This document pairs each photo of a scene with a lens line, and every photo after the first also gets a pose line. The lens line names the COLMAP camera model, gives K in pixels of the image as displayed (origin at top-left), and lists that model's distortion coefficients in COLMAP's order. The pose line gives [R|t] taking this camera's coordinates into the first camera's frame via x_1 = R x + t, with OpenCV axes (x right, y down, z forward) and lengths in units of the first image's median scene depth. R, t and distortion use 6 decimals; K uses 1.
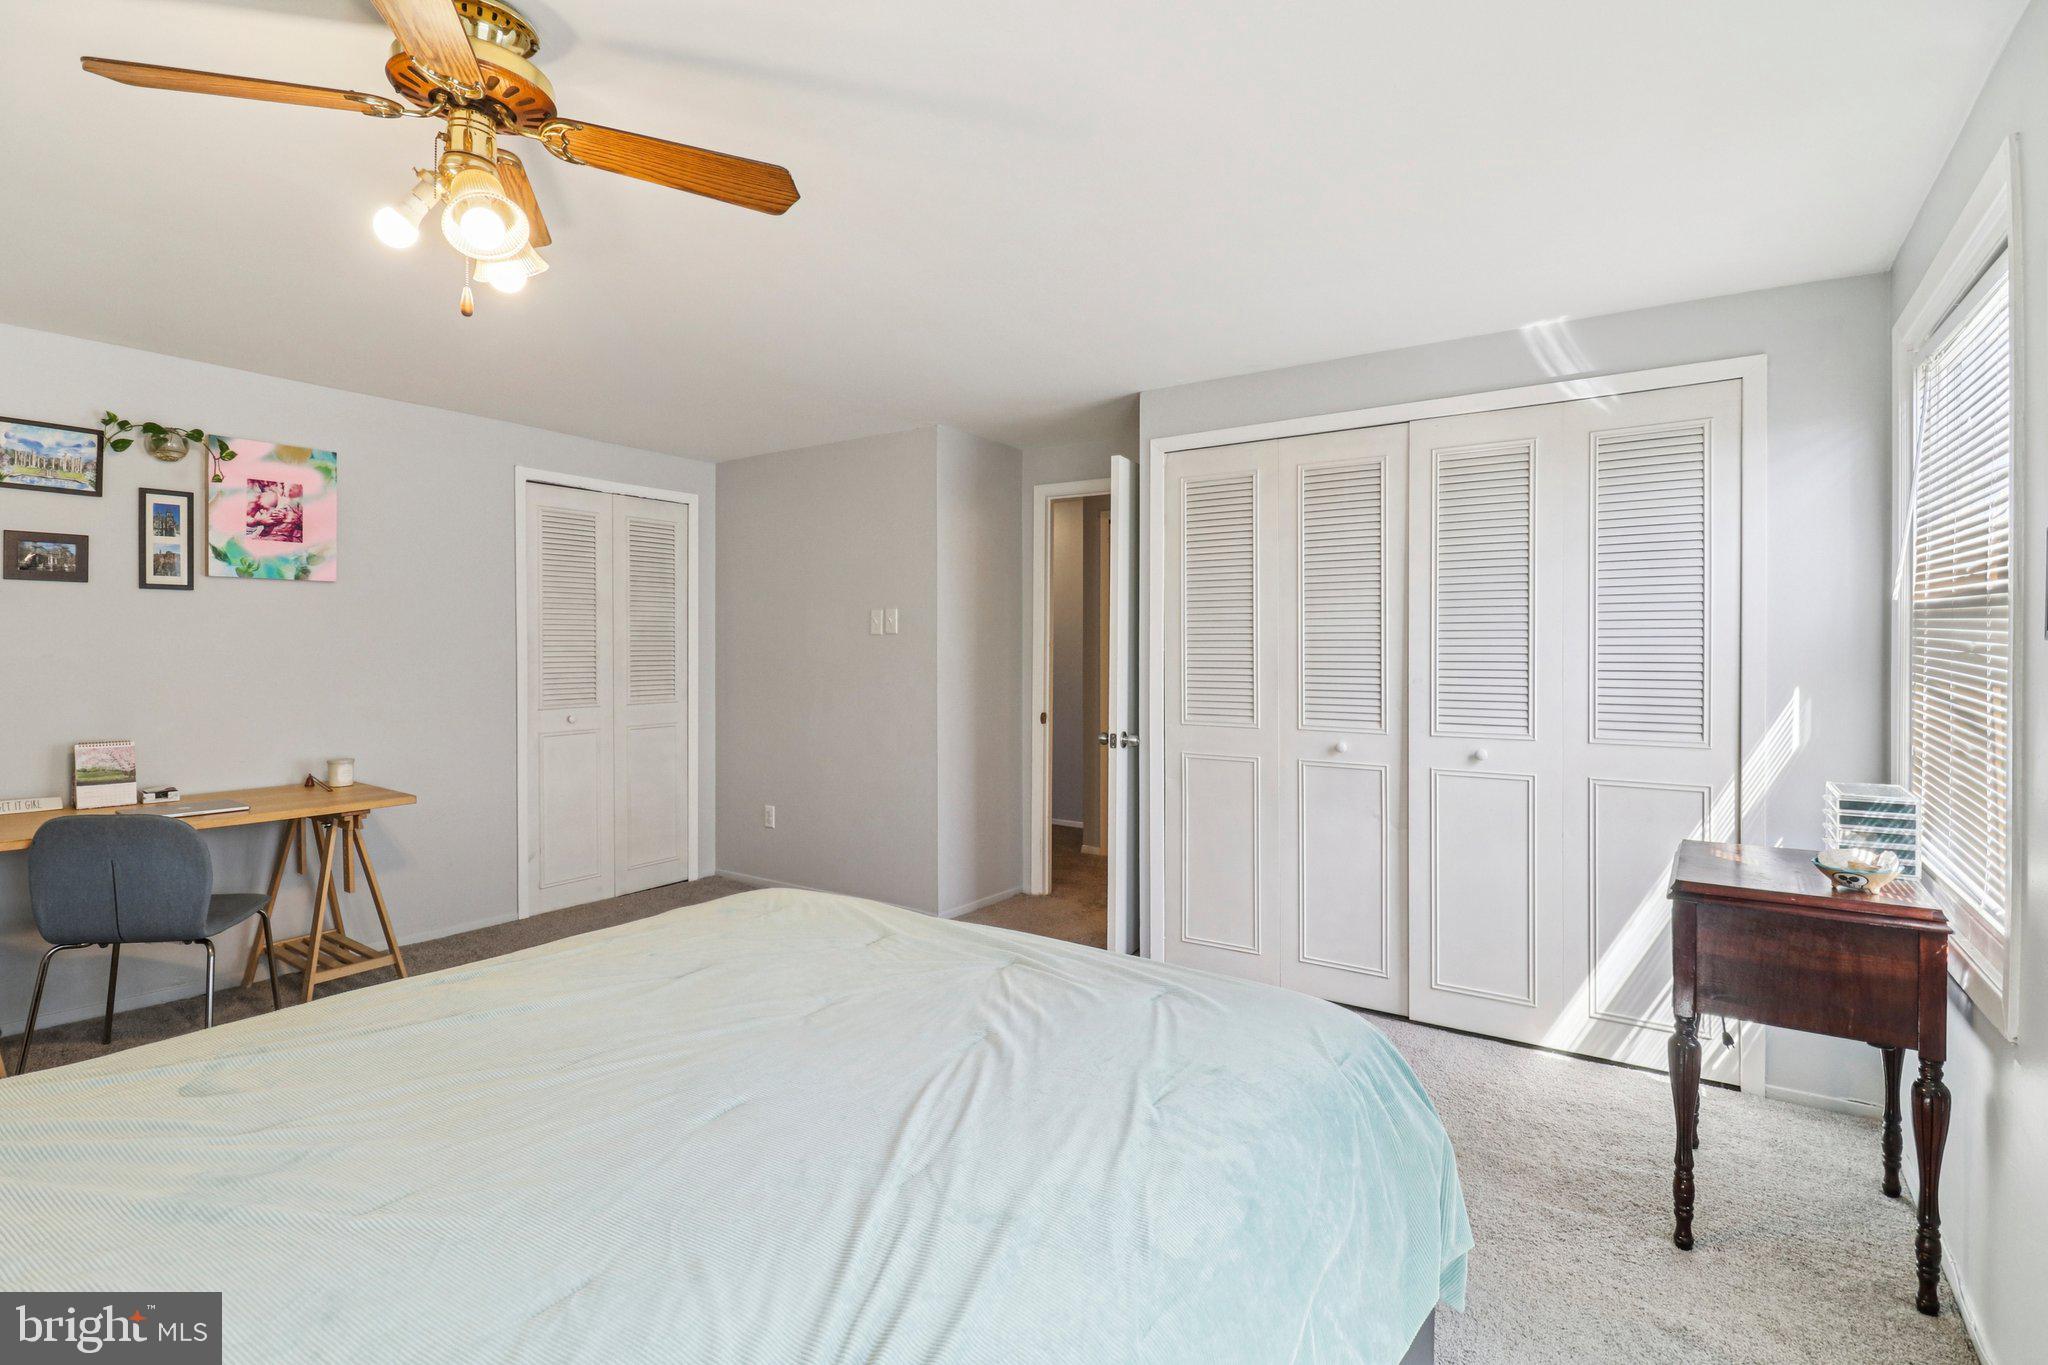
lens RADIAL K [[990.6, 0, 1042.2], [0, 990.6, 666.1], [0, 0, 1]] dist [-0.002440, -0.007032]
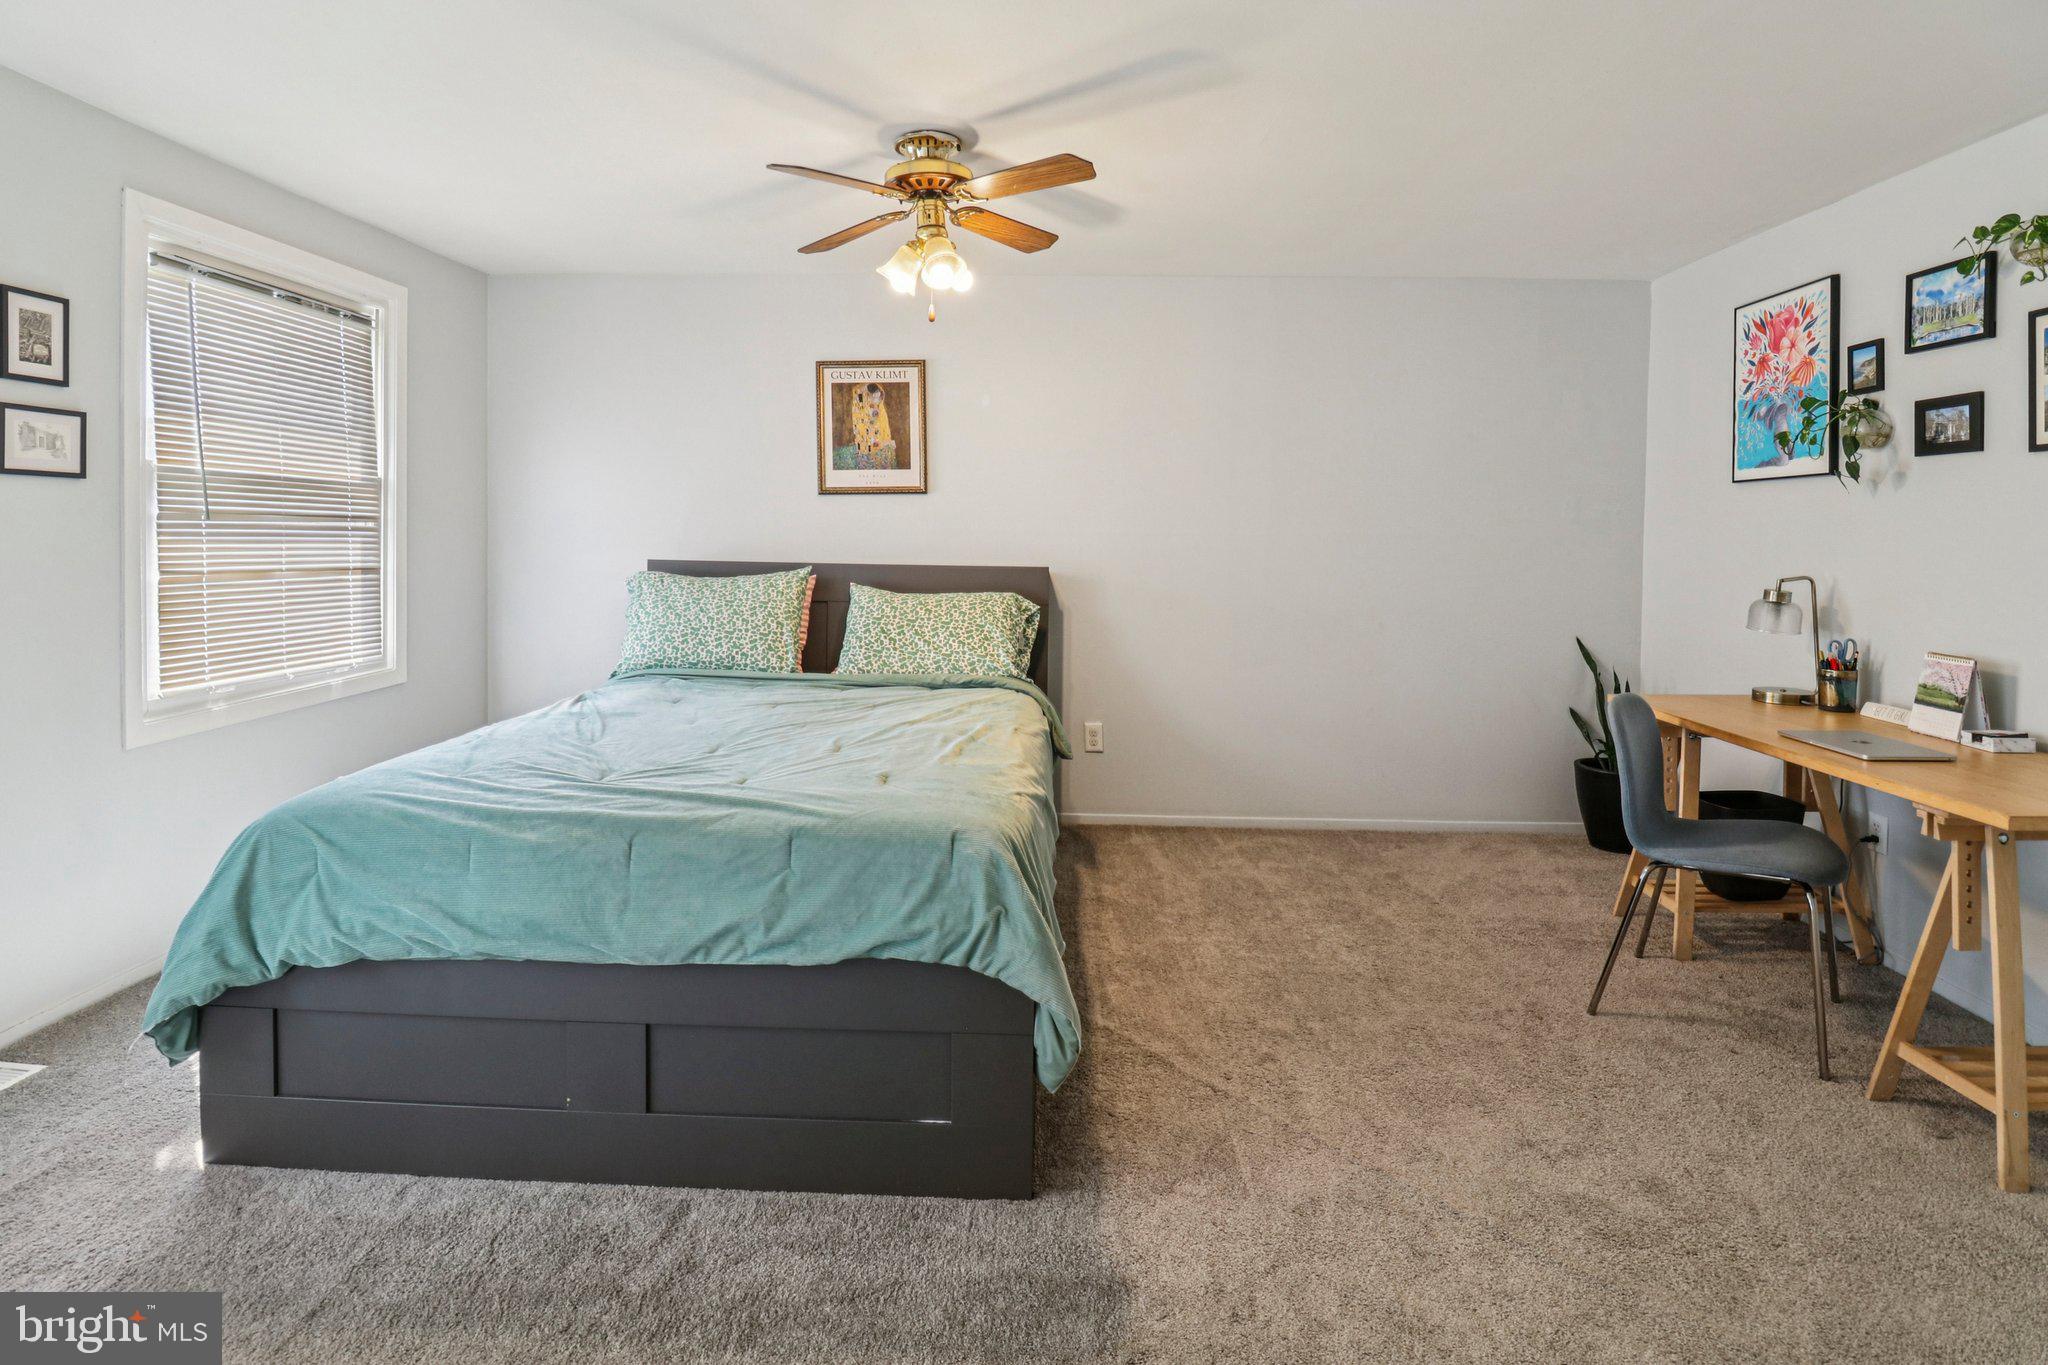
lens RADIAL K [[990.6, 0, 1041.4], [0, 990.6, 561.3], [0, 0, 1]] dist [-0.002440, -0.007032]
pose [[-0.821179, 0.002822, -0.570664, 0.086801], [-0.021442, 0.999129, 0.035795, -0.010212], [0.570268, 0.041631, -0.820403, 1.250529]]
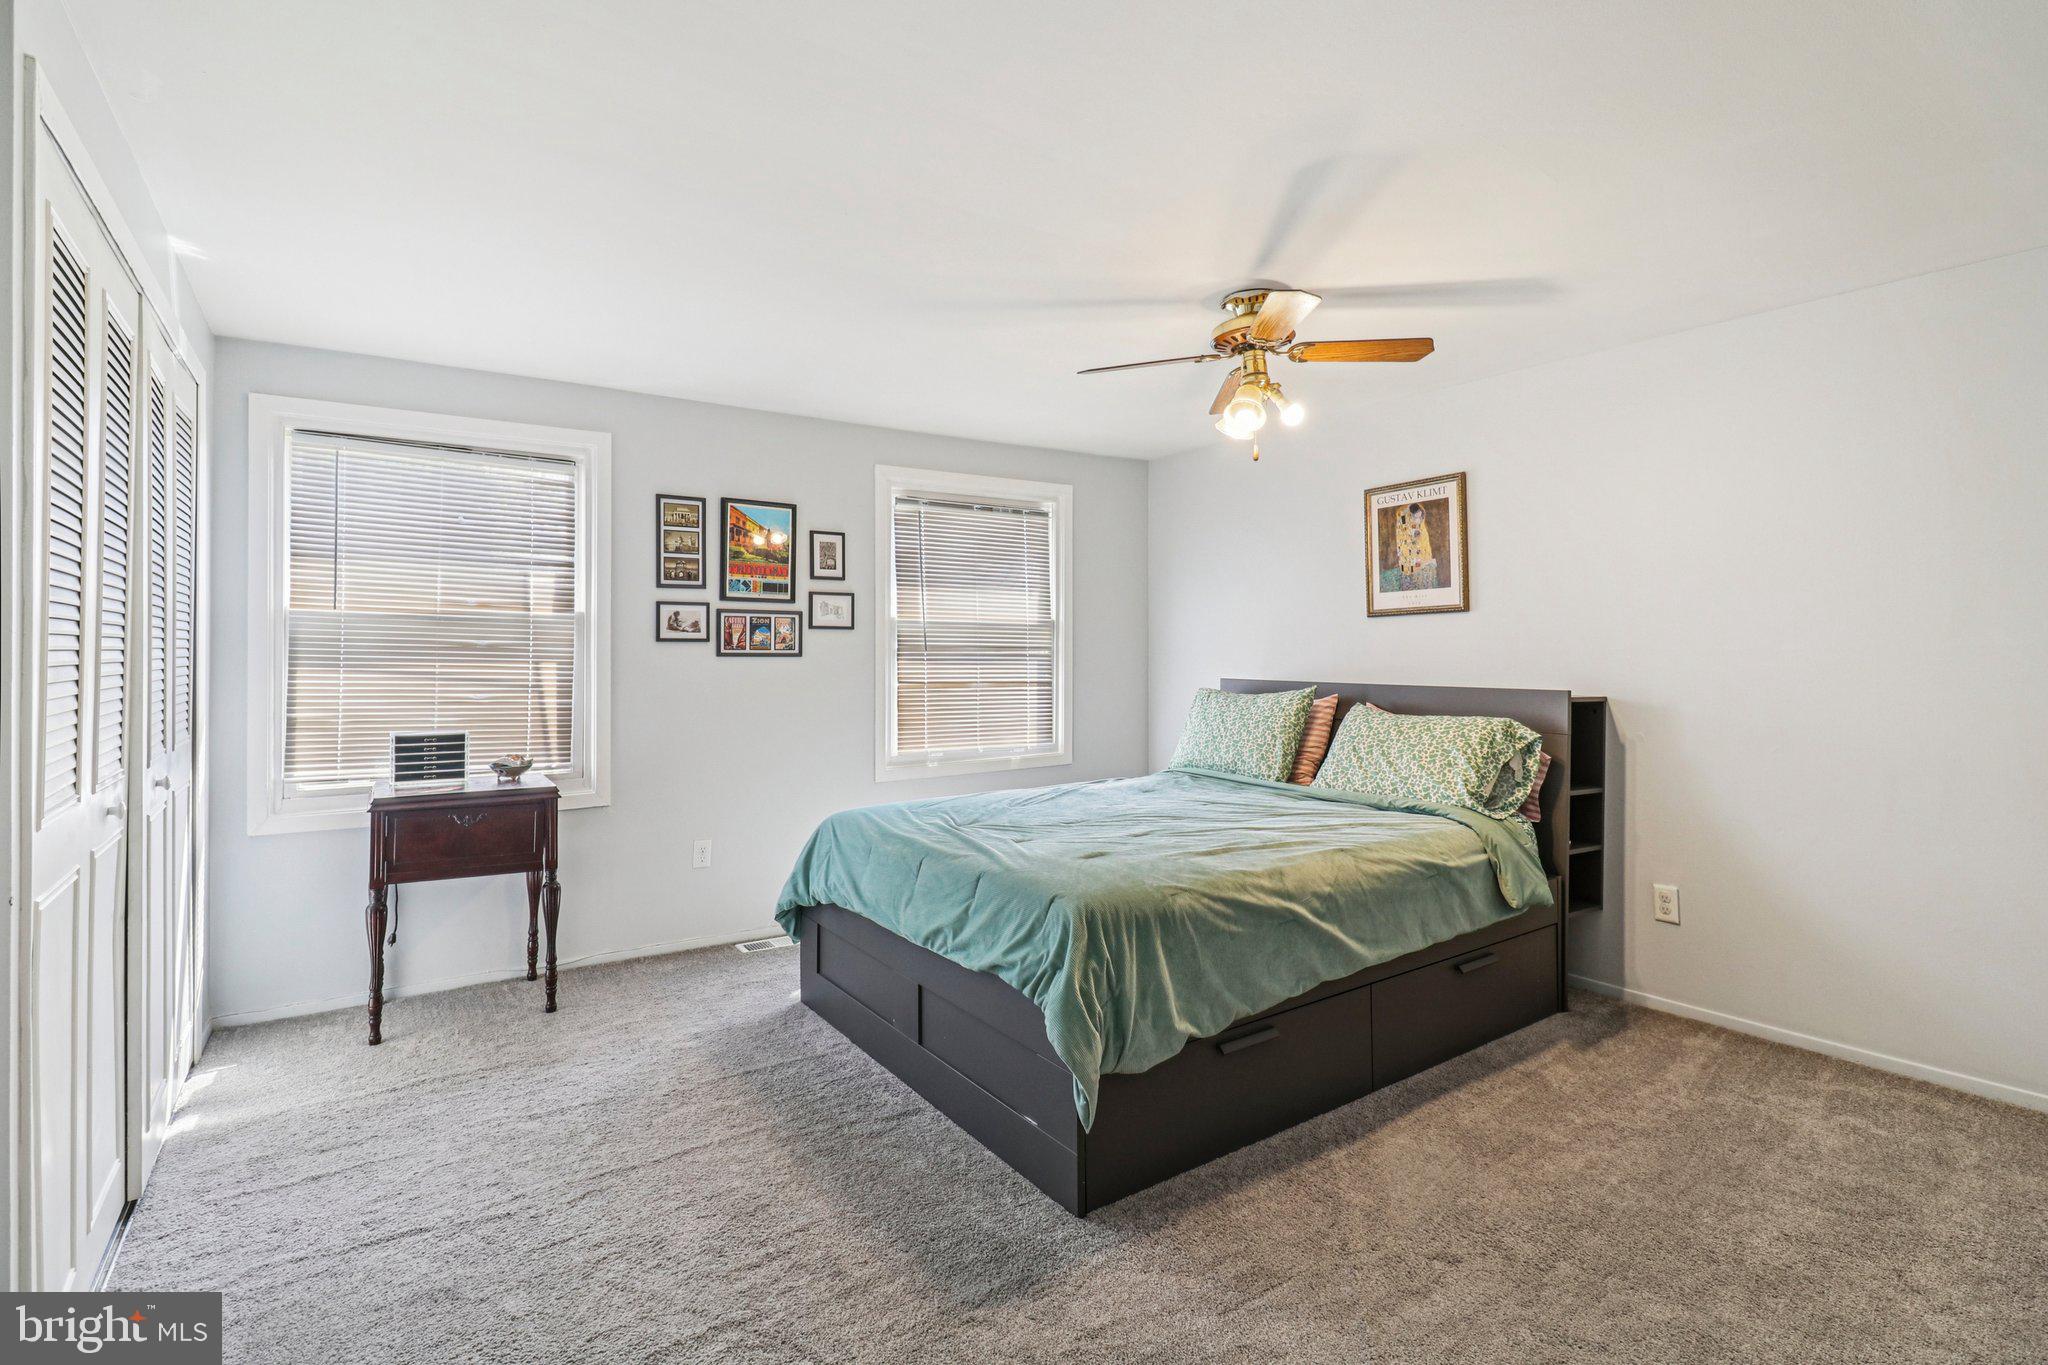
lens RADIAL K [[990.6, 0, 1035.6], [0, 990.6, 657.7], [0, 0, 1]] dist [-0.002440, -0.007032]
pose [[-0.945392, -0.003136, 0.325920, -0.418697], [0.003017, 0.999827, 0.018373, -0.016062], [-0.325921, 0.018353, -0.945219, 1.433358]]
